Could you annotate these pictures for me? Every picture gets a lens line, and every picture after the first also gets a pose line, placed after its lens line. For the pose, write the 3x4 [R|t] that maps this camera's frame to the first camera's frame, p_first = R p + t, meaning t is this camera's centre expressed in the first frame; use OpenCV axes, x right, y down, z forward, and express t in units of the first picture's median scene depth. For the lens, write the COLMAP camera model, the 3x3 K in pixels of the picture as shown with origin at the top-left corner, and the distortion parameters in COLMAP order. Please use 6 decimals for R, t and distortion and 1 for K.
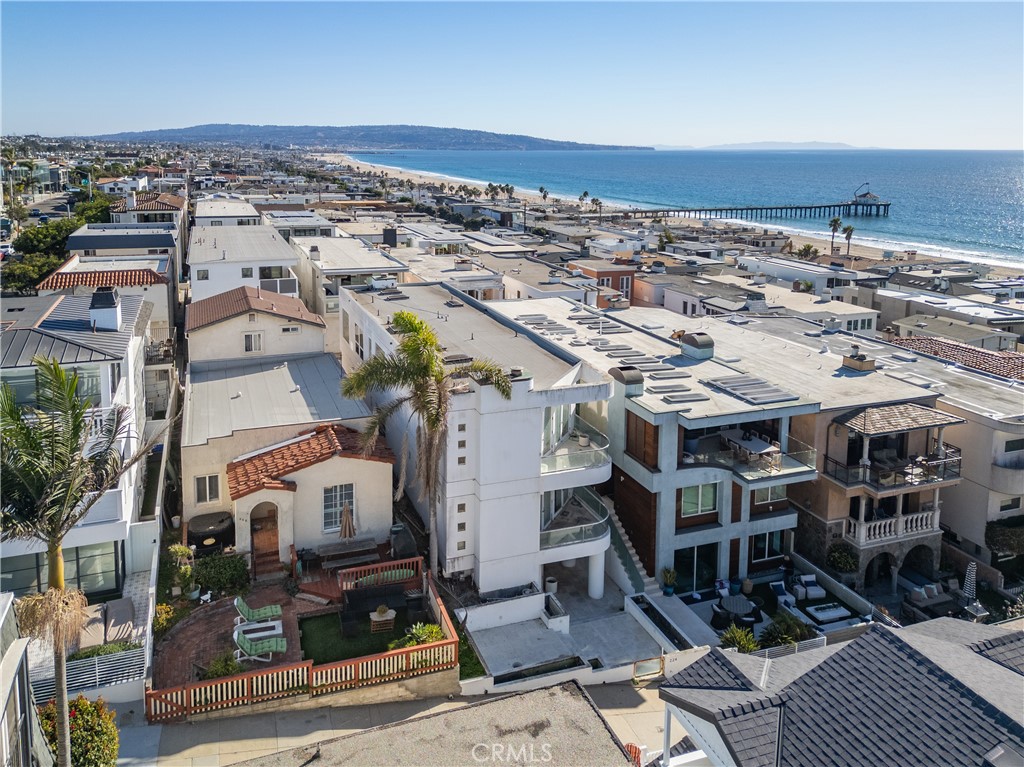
lens RADIAL K [[786.3, 0, 488.4], [0, 786.3, 259.5], [0, 0, 1]] dist [0.053567, -0.041731]
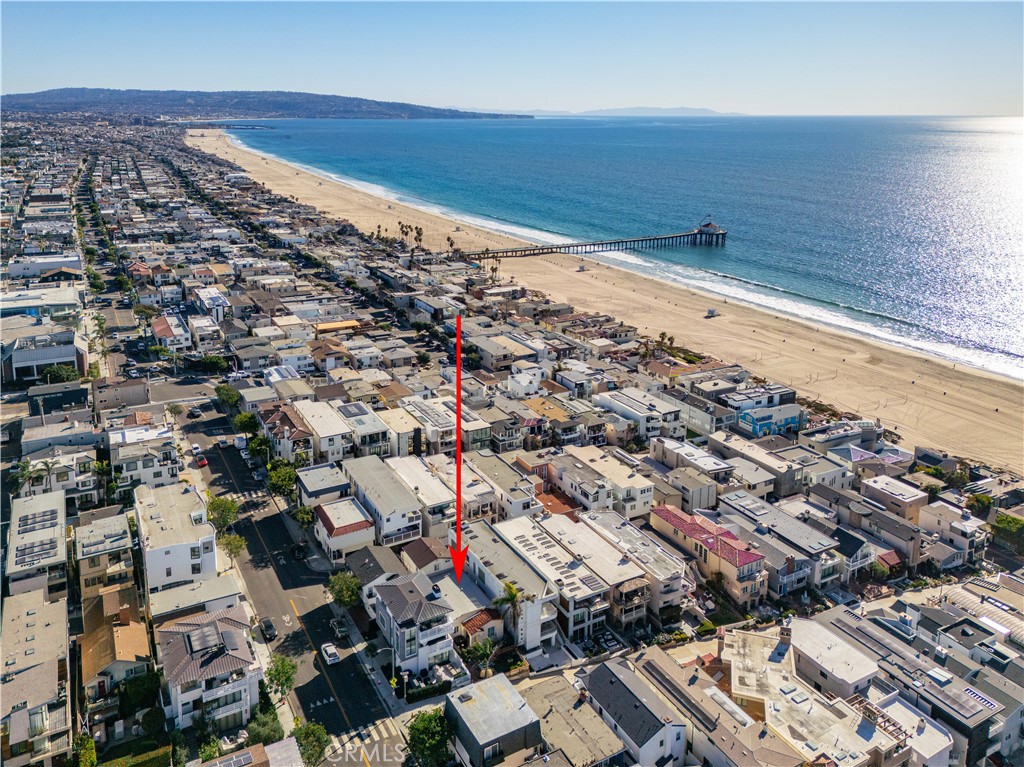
lens RADIAL K [[778.0, 0, 496.9], [0, 778.0, 266.7], [0, 0, 1]] dist [0.053749, -0.044692]
pose [[0.987417, -0.027427, 0.155743, -0.645377], [0.019444, 0.998429, 0.052552, -1.536706], [-0.156940, -0.048862, 0.986399, -2.495125]]
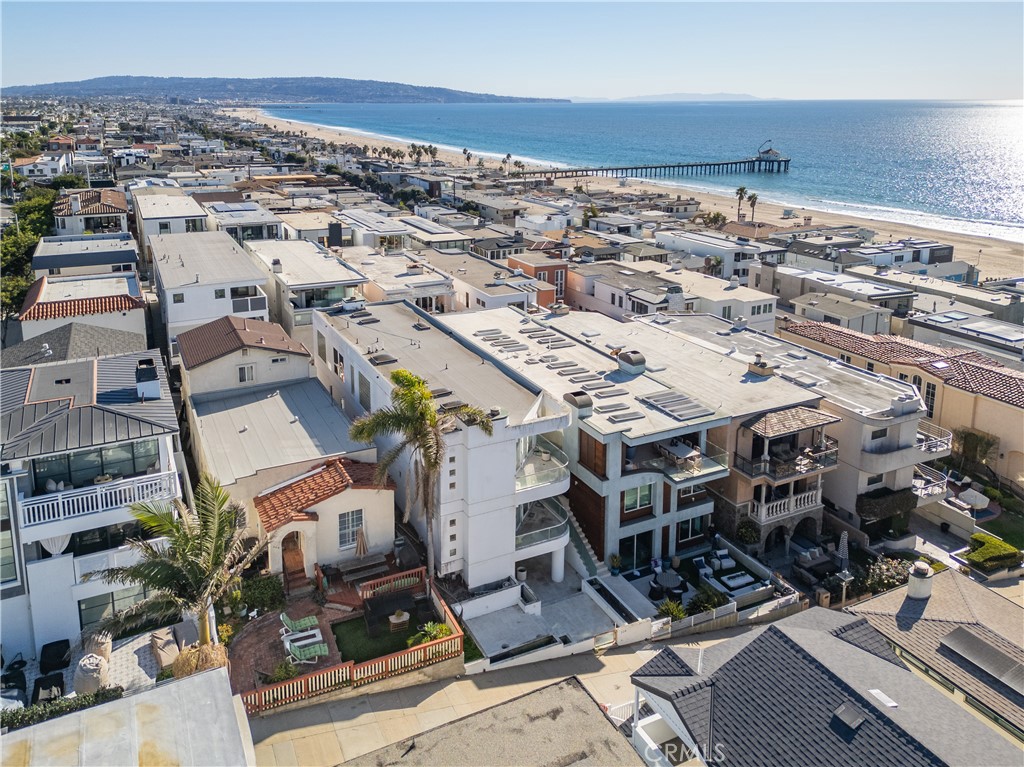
lens RADIAL K [[778.0, 0, 496.9], [0, 778.0, 266.7], [0, 0, 1]] dist [0.053749, -0.044692]
pose [[0.993643, -0.028215, 0.108981, -0.077254], [0.020634, 0.997328, 0.070081, -0.148512], [-0.110667, -0.067387, 0.991570, -0.166841]]
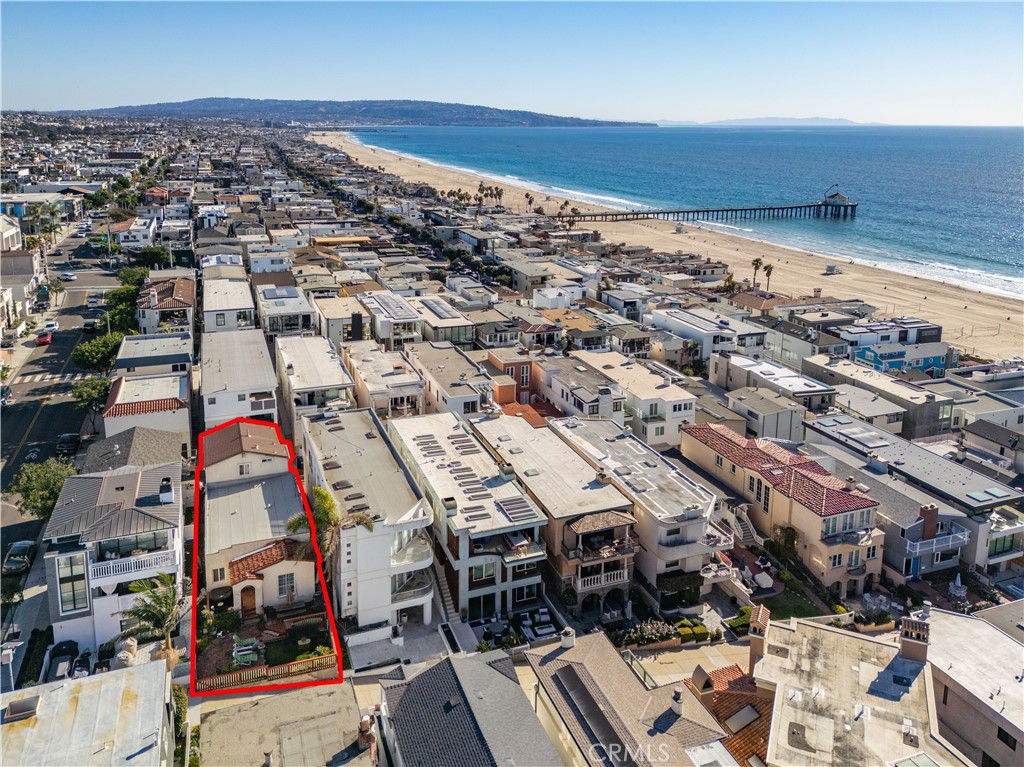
lens RADIAL K [[781.1, 0, 511.5], [0, 781.1, 277.2], [0, 0, 1]] dist [0.058862, -0.048673]
pose [[0.999696, -0.000570, 0.024636, 0.286392], [-0.000733, 0.998604, 0.052823, -0.493300], [-0.024632, -0.052825, 0.998300, -0.830683]]
